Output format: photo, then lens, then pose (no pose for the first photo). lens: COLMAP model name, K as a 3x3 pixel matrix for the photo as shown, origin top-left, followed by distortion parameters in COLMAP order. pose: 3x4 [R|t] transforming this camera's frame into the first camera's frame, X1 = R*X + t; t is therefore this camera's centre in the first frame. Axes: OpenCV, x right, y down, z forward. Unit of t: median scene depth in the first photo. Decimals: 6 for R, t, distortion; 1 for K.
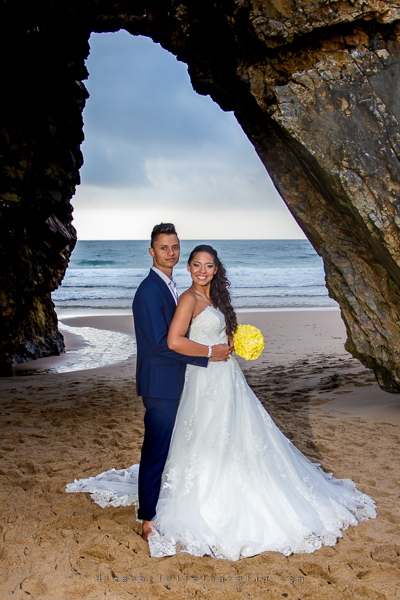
lens RADIAL K [[778.7, 0, 199.5], [0, 778.7, 299.0], [0, 0, 1]] dist [-0.047826, 0.000000]
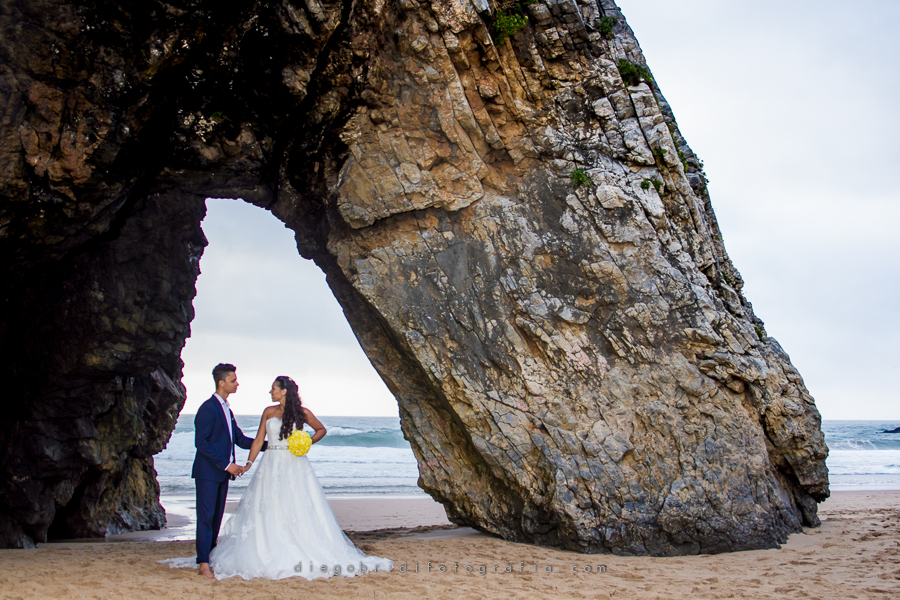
lens RADIAL K [[951.4, 0, 448.8], [0, 951.4, 303.1], [0, 0, 1]] dist [-0.065472, 0.000000]
pose [[0.993766, 0.026202, 0.108364, 0.078785], [-0.005418, 0.982192, -0.187804, 0.066411], [-0.111355, 0.186046, 0.976211, -0.431587]]
